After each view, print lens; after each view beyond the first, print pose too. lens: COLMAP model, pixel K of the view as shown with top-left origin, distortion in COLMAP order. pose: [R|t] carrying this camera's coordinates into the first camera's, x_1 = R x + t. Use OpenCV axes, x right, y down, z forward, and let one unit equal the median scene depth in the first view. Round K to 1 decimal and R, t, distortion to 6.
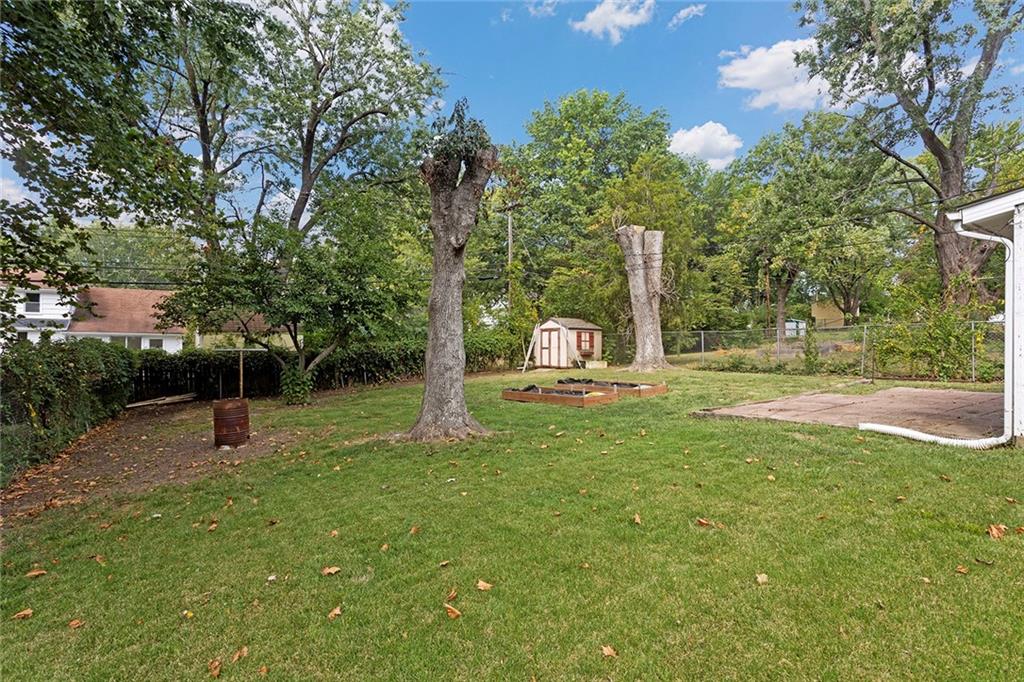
lens RADIAL K [[485.1, 0, 508.8], [0, 485.1, 342.0], [0, 0, 1]] dist [-0.000126, 0.000281]
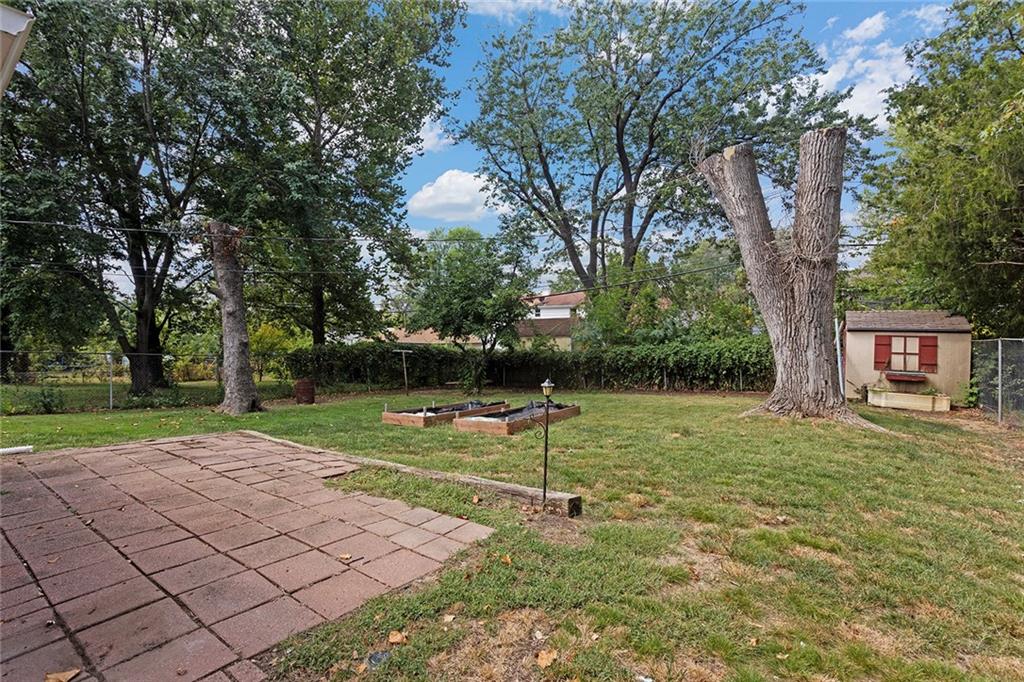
lens RADIAL K [[485.1, 0, 506.8], [0, 485.1, 337.8], [0, 0, 1]] dist [-0.000126, 0.000281]
pose [[0.310474, 0.007468, -0.950553, 0.524676], [-0.006837, 0.999961, 0.005623, -0.019230], [0.950557, 0.004753, 0.310513, 0.439562]]
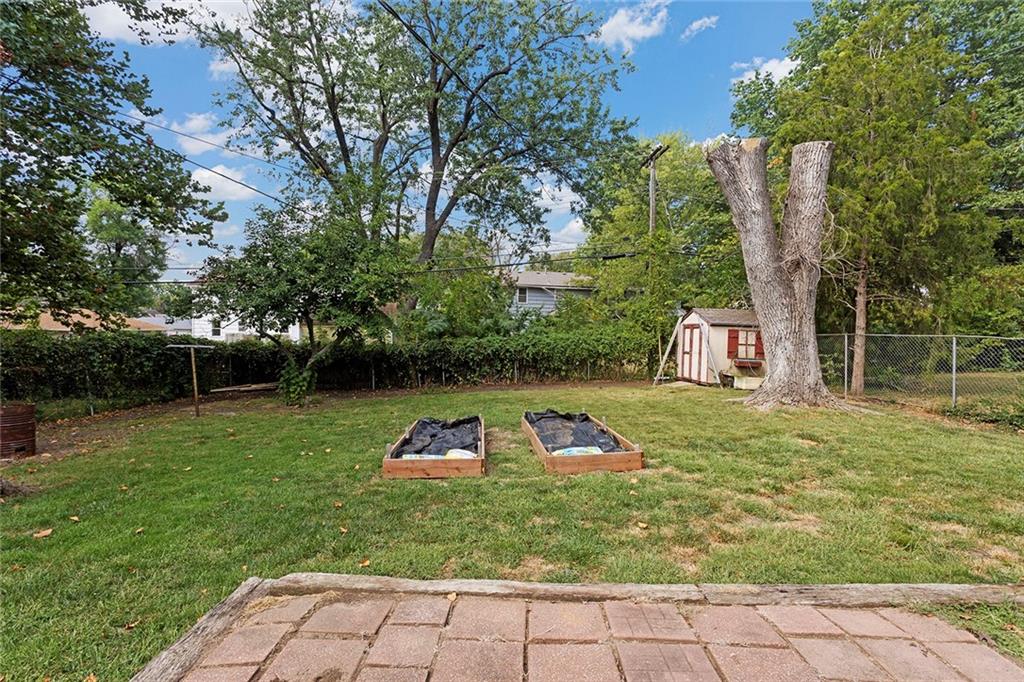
lens RADIAL K [[485.1, 0, 509.7], [0, 485.1, 339.2], [0, 0, 1]] dist [-0.000126, 0.000281]
pose [[0.817243, 0.030972, -0.575460, 0.273037], [-0.020291, 0.999482, 0.024977, -0.019046], [0.575936, -0.008735, 0.817448, 0.304446]]
